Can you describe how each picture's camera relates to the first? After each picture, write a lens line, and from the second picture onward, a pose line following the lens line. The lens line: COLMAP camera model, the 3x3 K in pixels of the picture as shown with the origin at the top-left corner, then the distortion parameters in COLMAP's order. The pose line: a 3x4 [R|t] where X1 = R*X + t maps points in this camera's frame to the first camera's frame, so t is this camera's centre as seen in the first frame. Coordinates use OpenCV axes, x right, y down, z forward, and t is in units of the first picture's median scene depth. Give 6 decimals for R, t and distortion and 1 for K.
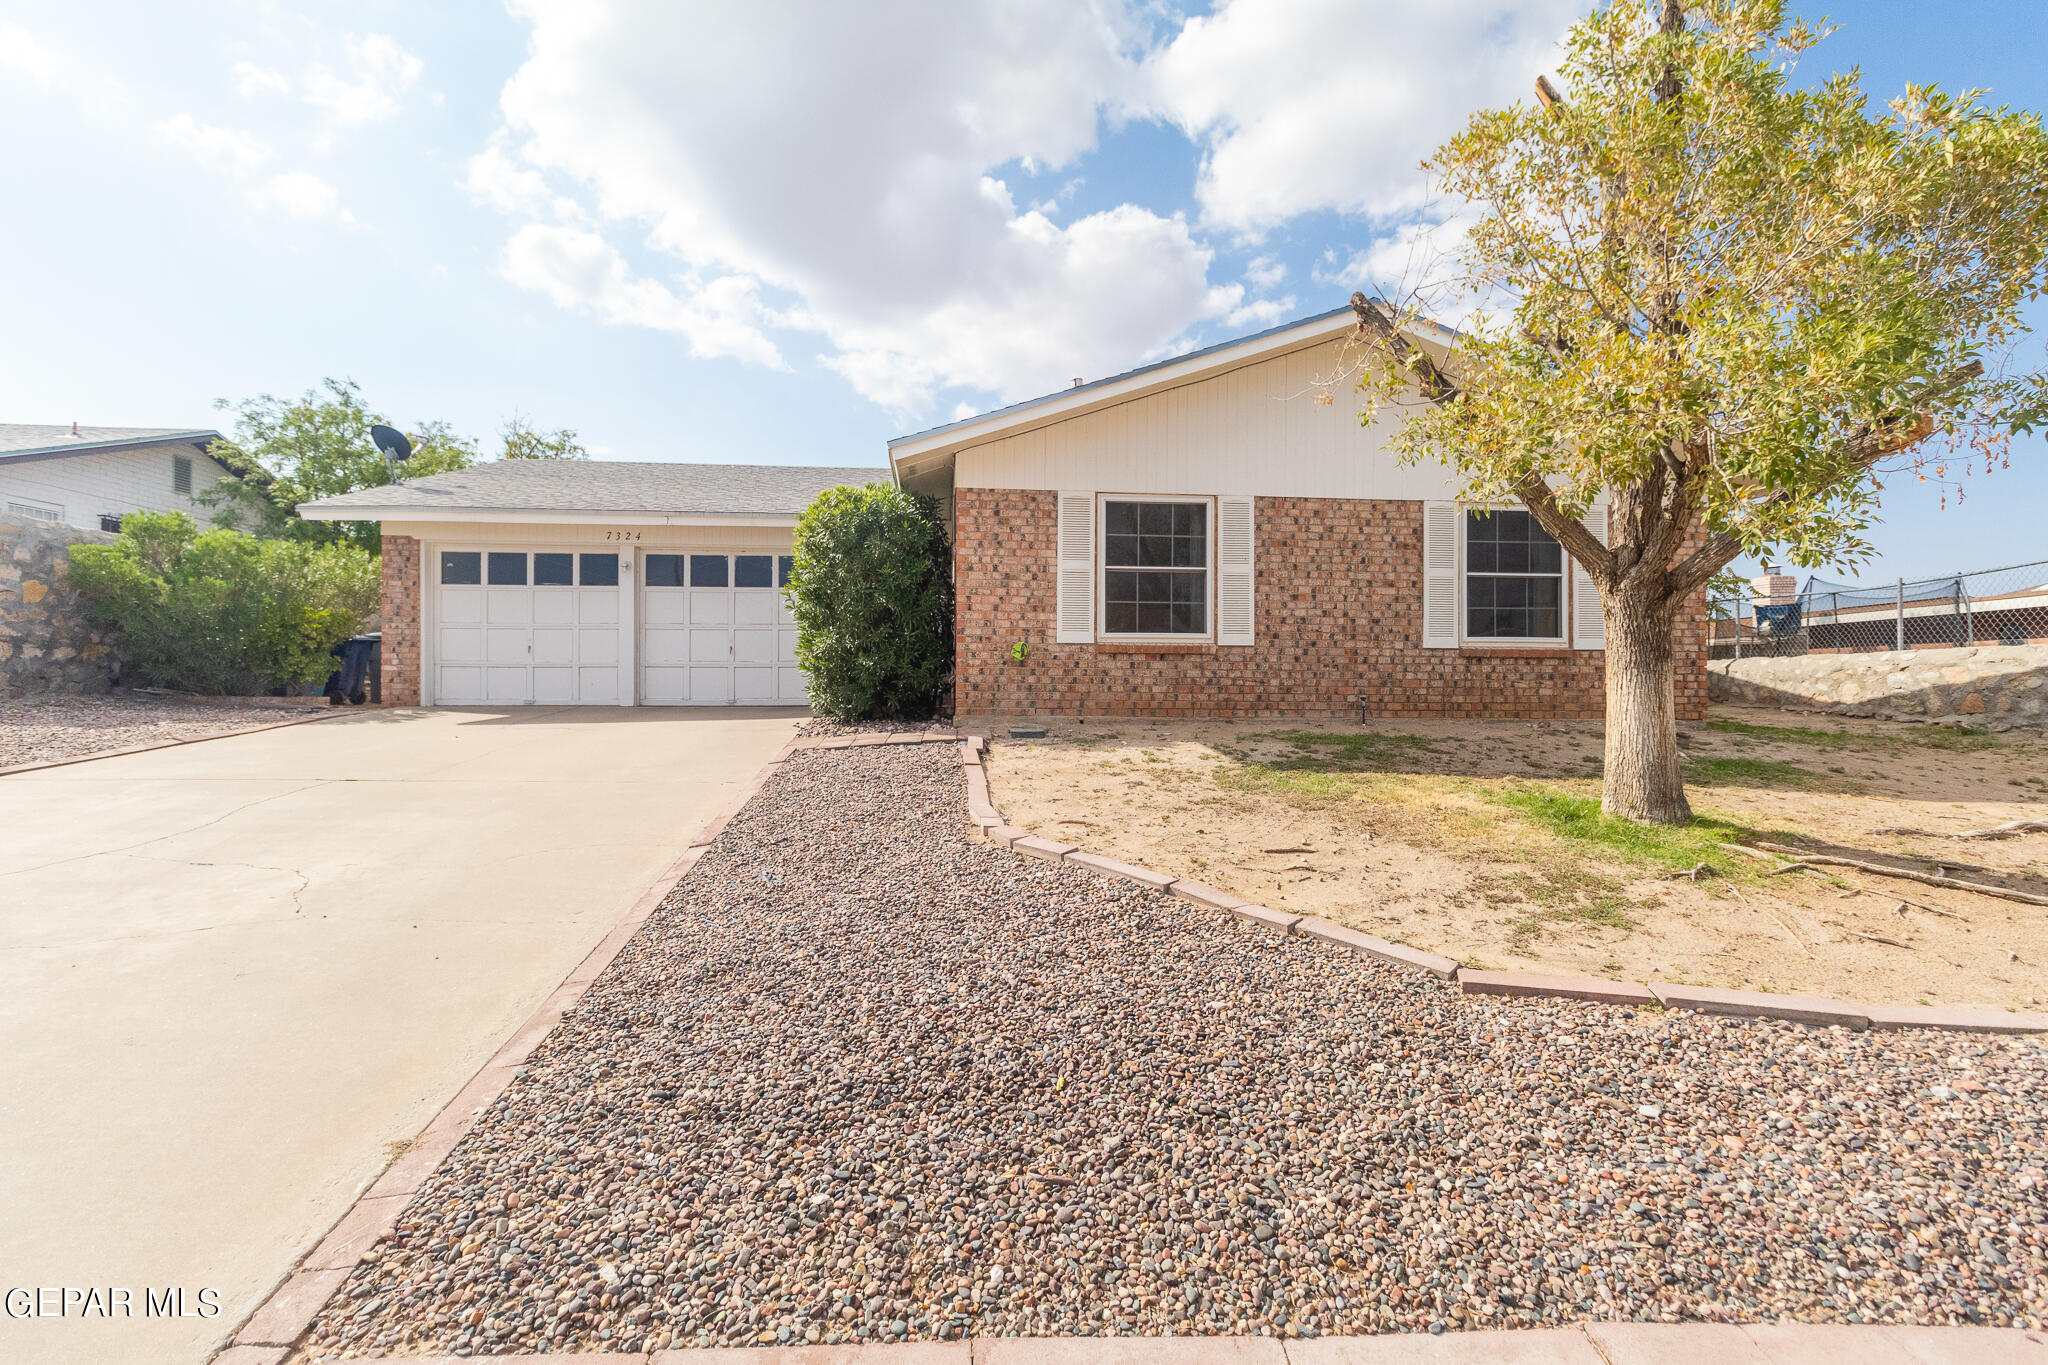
lens RADIAL K [[952.3, 0, 1018.8], [0, 952.3, 678.0], [0, 0, 1]] dist [0.008386, -0.000030]
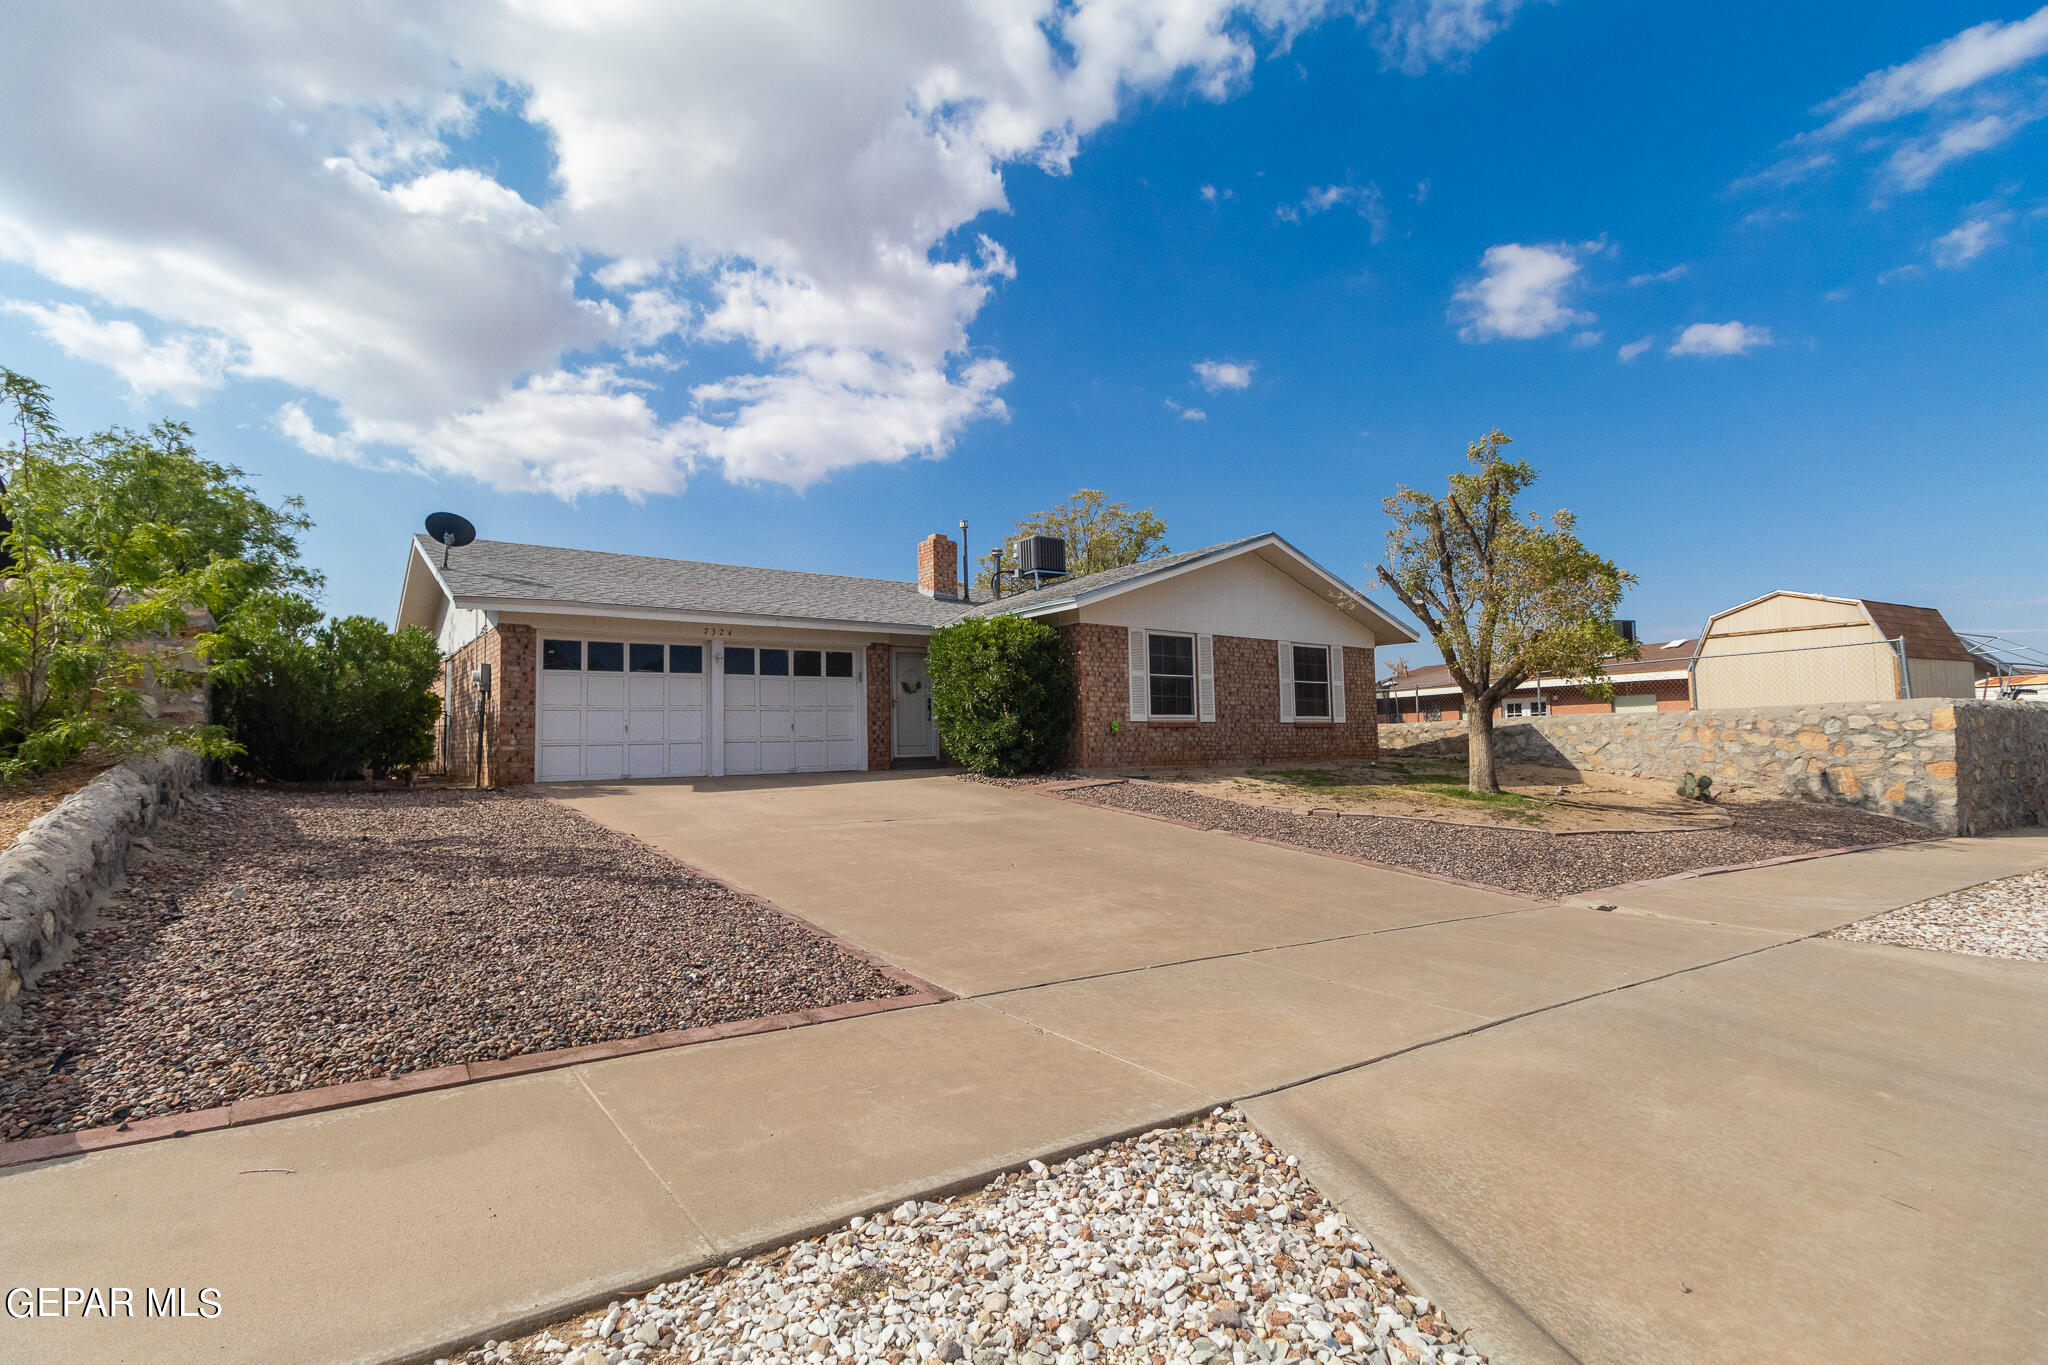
lens RADIAL K [[952.1, 0, 1020.8], [0, 952.1, 679.0], [0, 0, 1]] dist [0.008576, 0.000153]
pose [[0.847245, 0.015987, 0.530961, -0.956037], [0.021377, 0.997711, -0.064151, -0.008893], [-0.530771, 0.065702, 0.844965, -0.258986]]
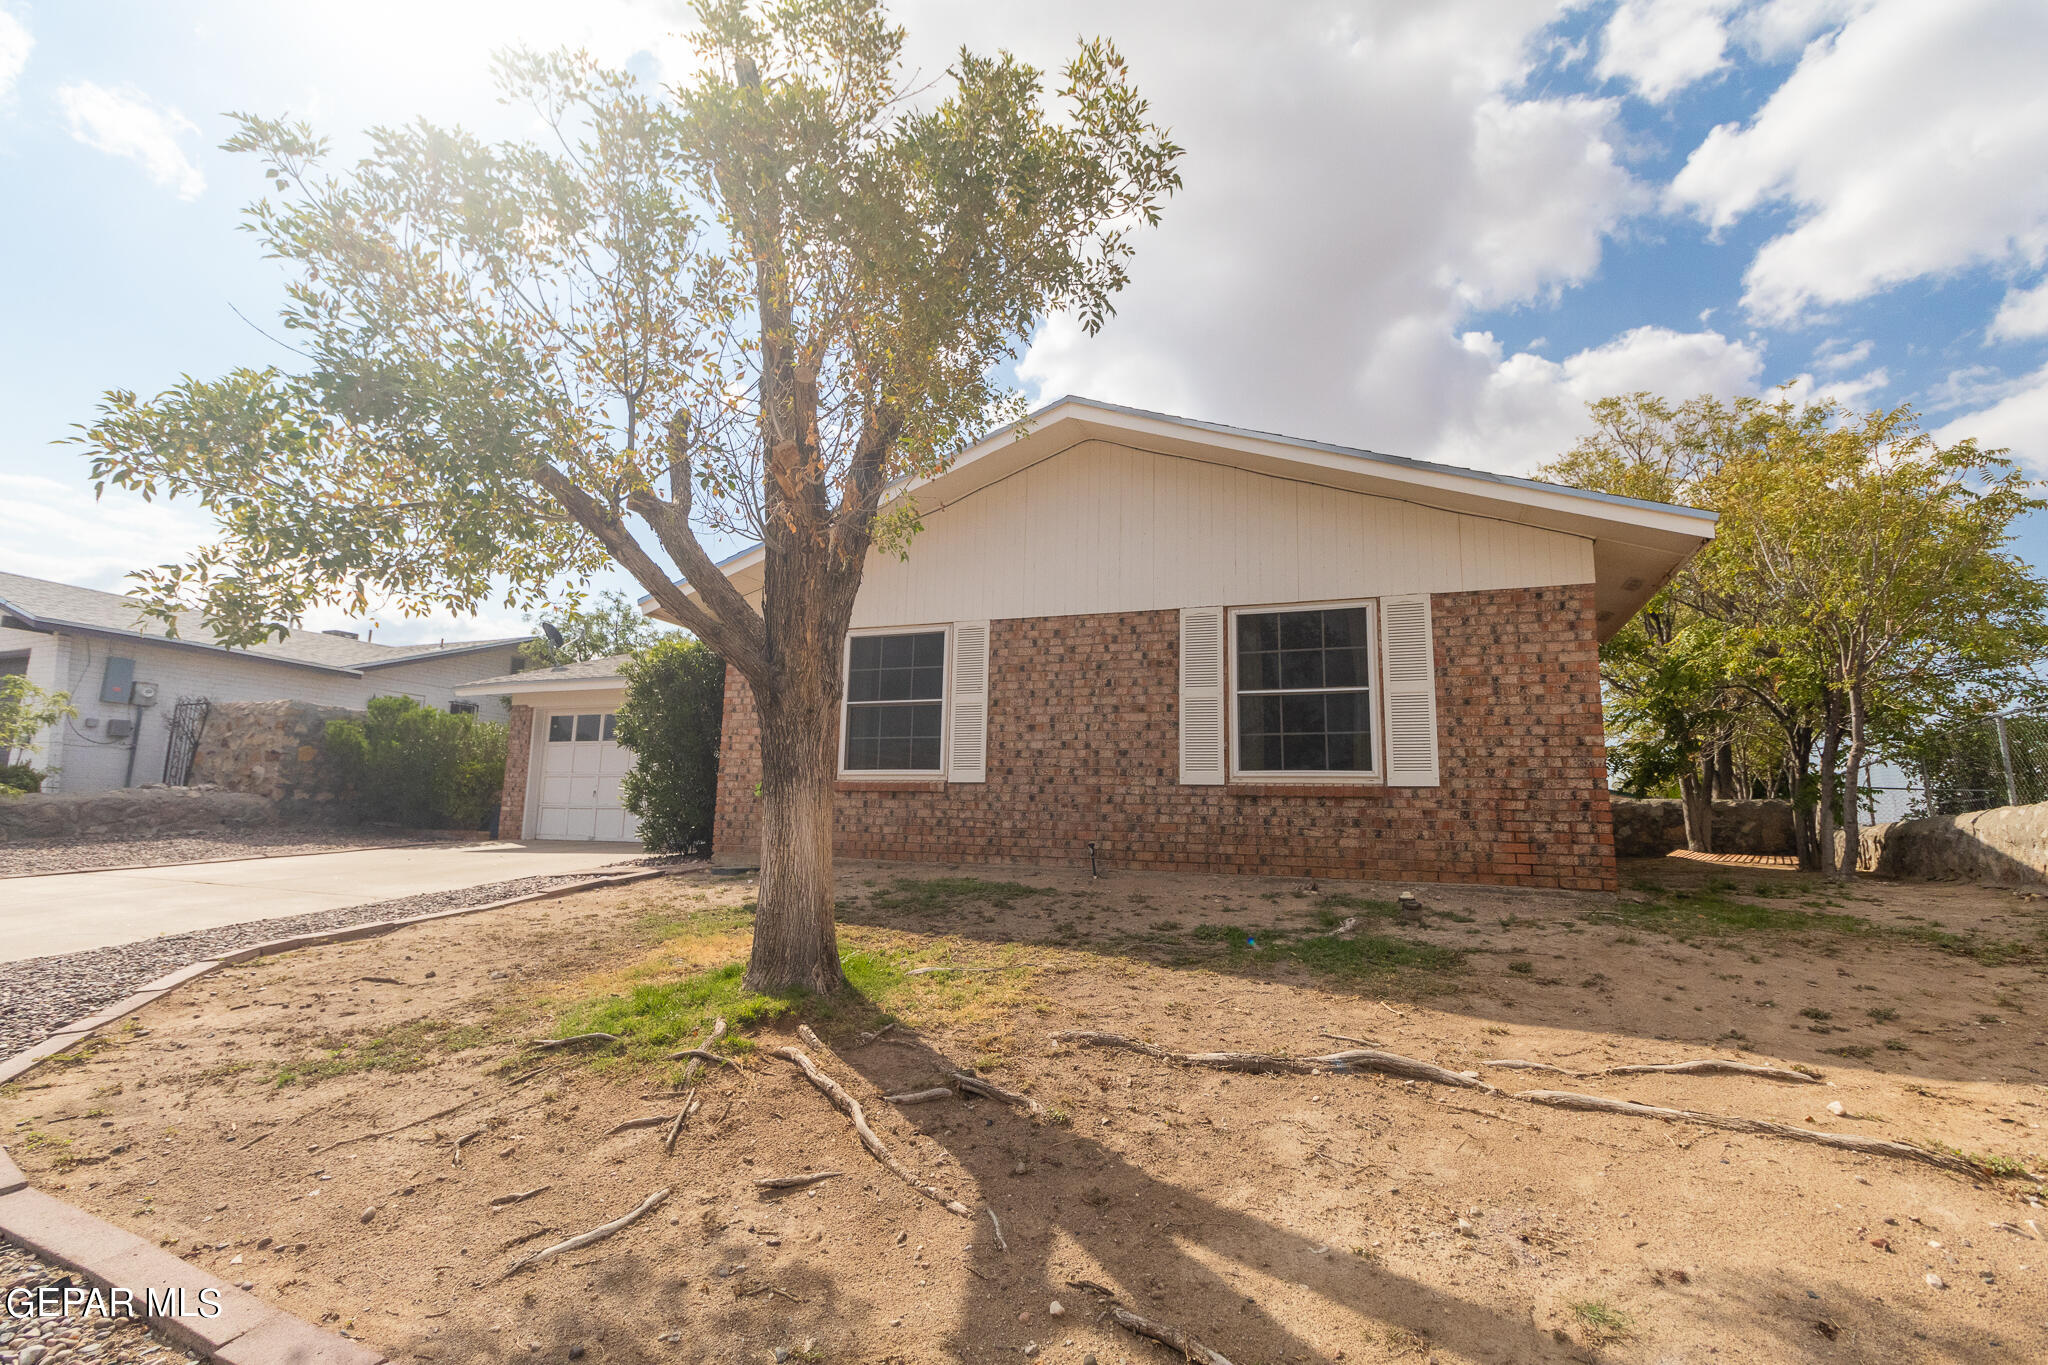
lens RADIAL K [[952.1, 0, 1020.8], [0, 952.1, 679.0], [0, 0, 1]] dist [0.008576, 0.000153]
pose [[0.892044, -0.055737, -0.448498, 0.688381], [-0.019603, 0.986661, -0.161606, 0.014153], [0.451523, 0.152952, 0.879052, 0.211792]]
